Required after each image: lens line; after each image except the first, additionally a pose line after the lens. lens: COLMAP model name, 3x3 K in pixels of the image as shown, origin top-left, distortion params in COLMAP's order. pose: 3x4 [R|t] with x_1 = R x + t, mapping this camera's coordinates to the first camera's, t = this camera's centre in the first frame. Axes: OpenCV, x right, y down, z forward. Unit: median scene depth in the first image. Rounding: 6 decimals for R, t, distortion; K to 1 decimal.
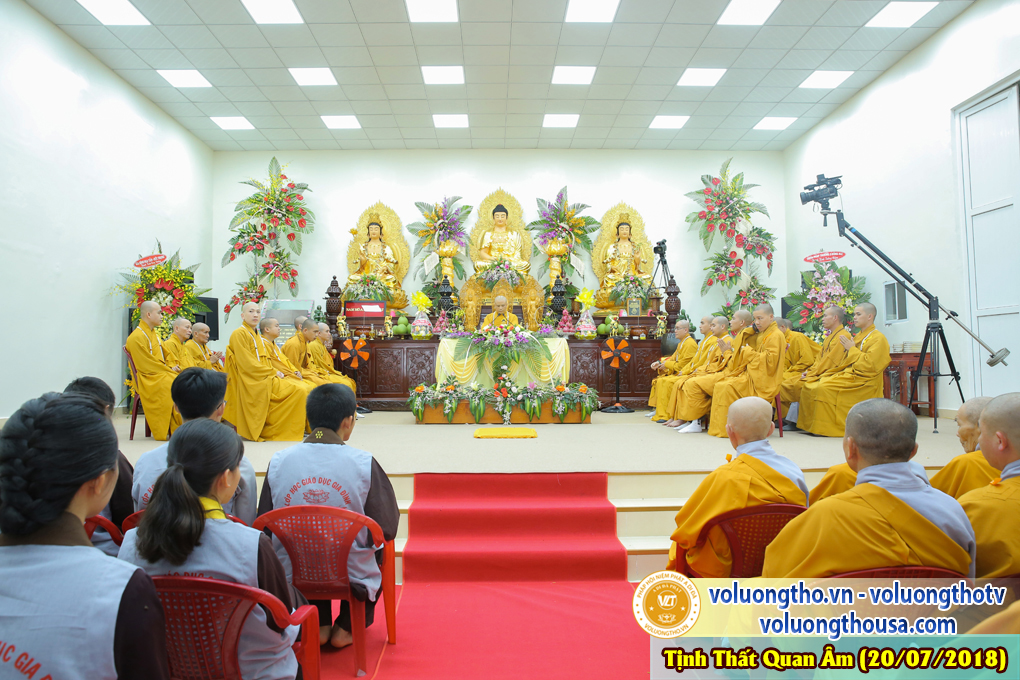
lens RADIAL K [[688.1, 0, 510.0], [0, 688.1, 340.0], [0, 0, 1]] dist [-0.115687, 0.086038]
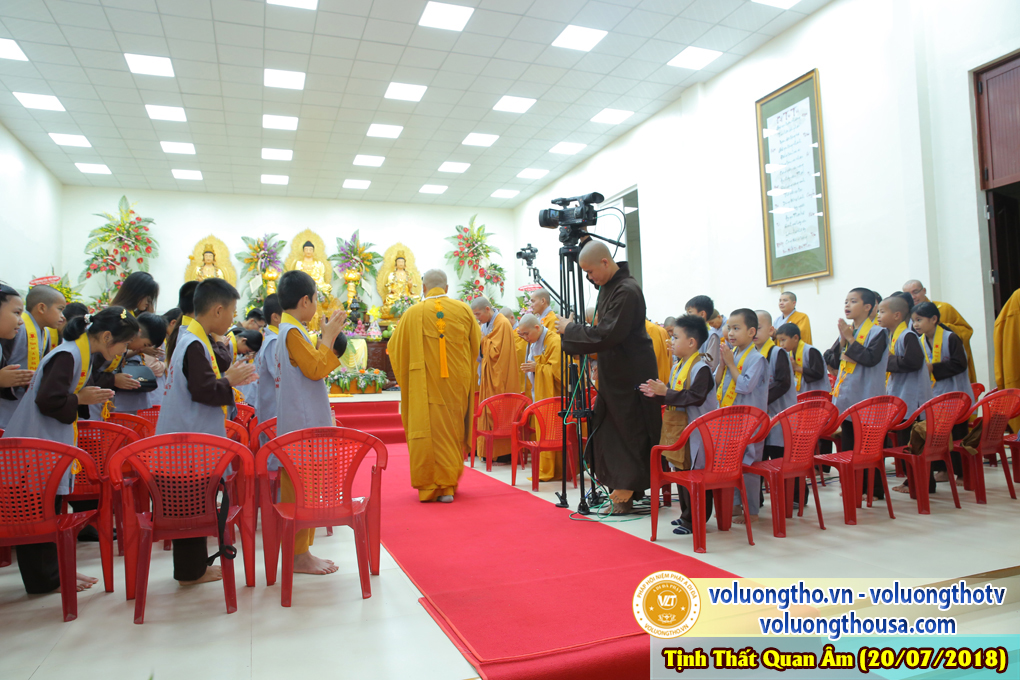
lens RADIAL K [[688.1, 0, 510.0], [0, 688.1, 340.0], [0, 0, 1]] dist [-0.115687, 0.086038]
pose [[0.945657, -0.000699, 0.325166, -0.076416], [0.004405, 0.999933, -0.010663, 0.011366], [-0.325137, 0.011516, 0.945597, -0.389368]]
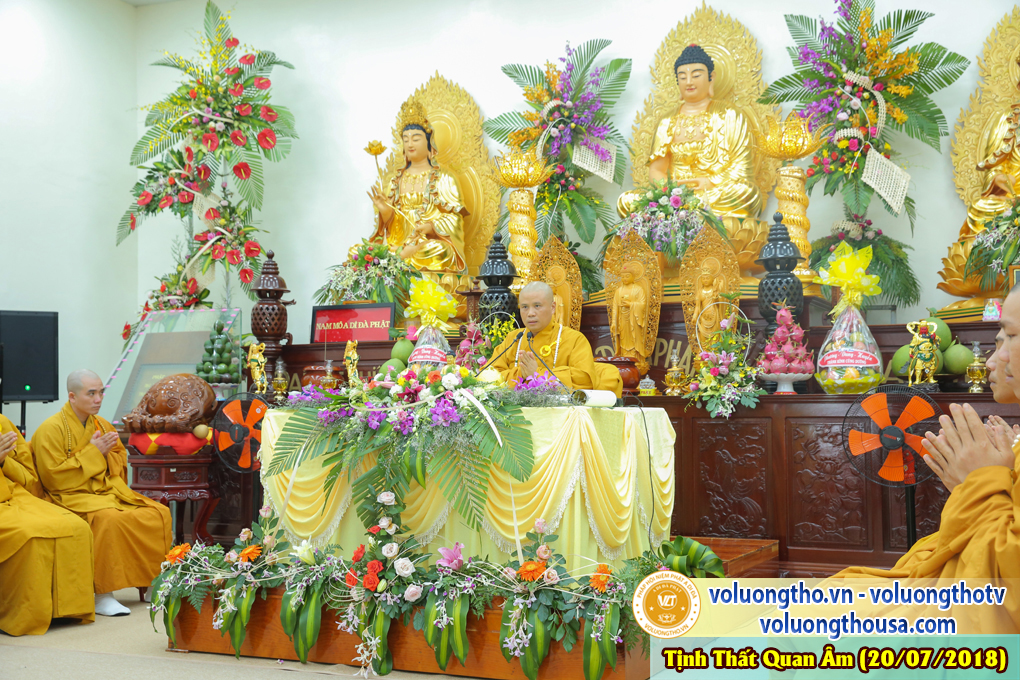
lens RADIAL K [[1243.4, 0, 510.0], [0, 1243.4, 340.0], [0, 0, 1]] dist [0.071142, 0.000704]
pose [[0.897652, -0.027732, -0.439831, 0.209429], [0.020108, 0.999556, -0.021986, -0.014775], [0.440246, 0.010892, 0.897811, 0.318133]]
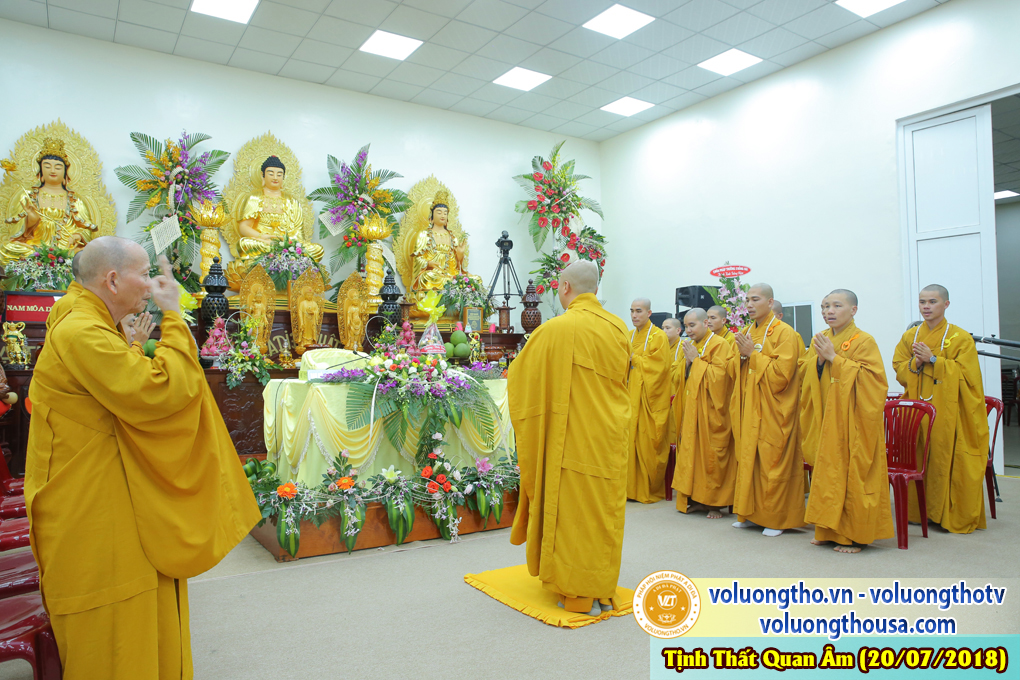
lens RADIAL K [[688.1, 0, 510.0], [0, 688.1, 340.0], [0, 0, 1]] dist [-0.115687, 0.086038]
pose [[0.850009, 0.016057, 0.526523, -0.166384], [-0.020200, 0.999794, 0.002120, -0.026526], [-0.526380, -0.012437, 0.850158, 0.331400]]
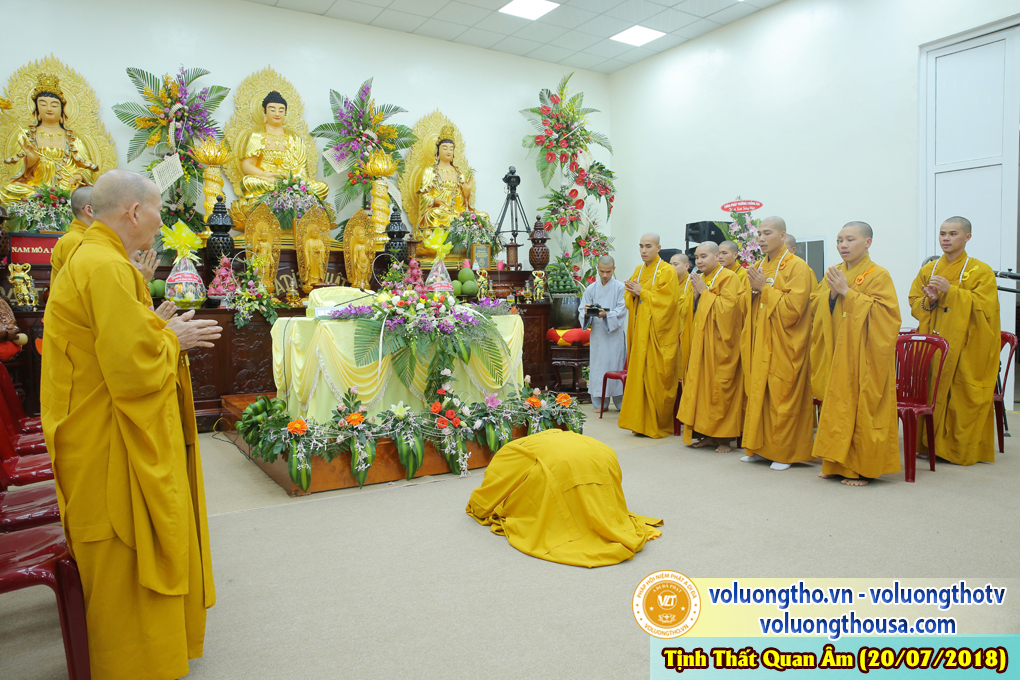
lens RADIAL K [[688.1, 0, 510.0], [0, 688.1, 340.0], [0, 0, 1]] dist [-0.115687, 0.086038]
pose [[0.856032, -0.035116, 0.515728, -0.164969], [-0.012881, 0.995931, 0.089194, -0.023778], [-0.516762, -0.082996, 0.852097, 0.333908]]
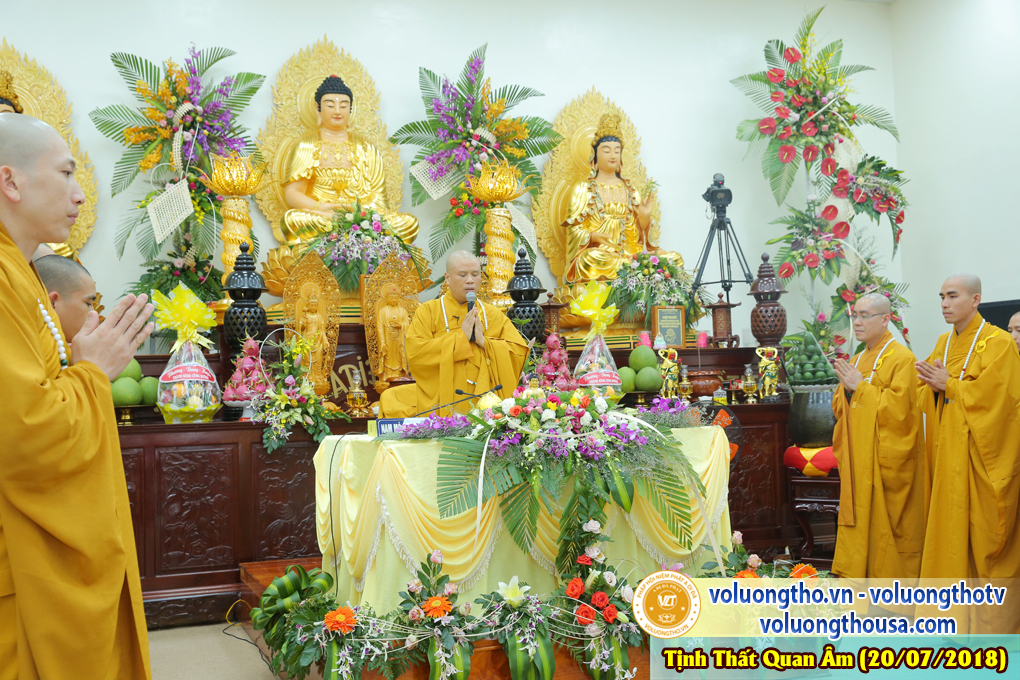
lens RADIAL K [[1134.7, 0, 510.0], [0, 1134.7, 340.0], [0, 0, 1]] dist [0.027804, 0.047680]
pose [[0.942495, -0.007425, 0.334139, -0.148876], [0.014239, 0.999738, -0.017948, -0.026114], [-0.333918, 0.021673, 0.942353, 0.333180]]
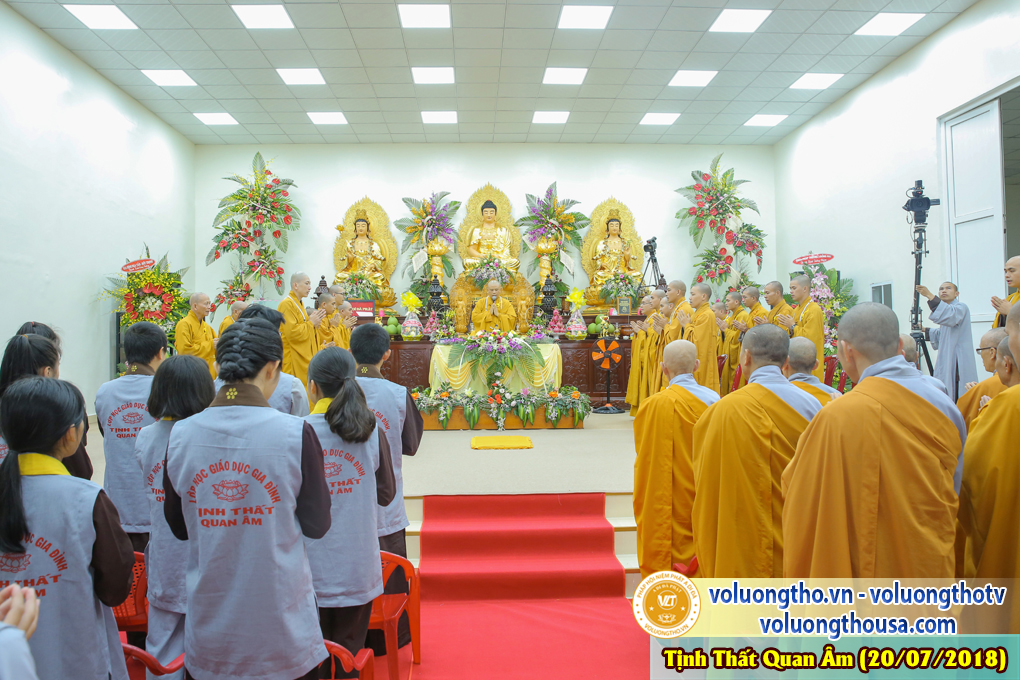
lens RADIAL K [[714.7, 0, 510.0], [0, 714.7, 340.0], [0, 0, 1]] dist [-0.118153, 0.089277]
pose [[0.999661, -0.004138, 0.025699, -0.011518], [0.003400, 0.999583, 0.028667, -0.026639], [-0.025807, -0.028570, 0.999259, -0.032663]]
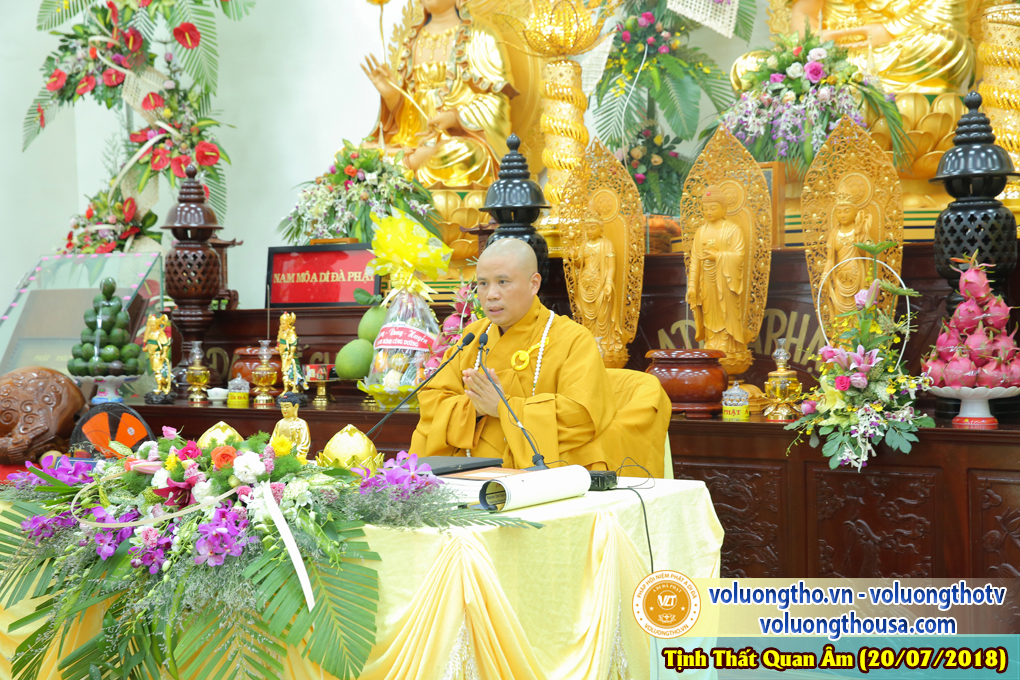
lens RADIAL K [[1579.9, 0, 510.0], [0, 1579.9, 340.0], [0, 0, 1]] dist [0.160672, 0.015175]
pose [[0.821567, -0.000458, -0.570111, 0.208164], [0.036090, 0.998036, 0.051206, -0.046178], [0.568968, -0.062645, 0.819970, 0.478840]]
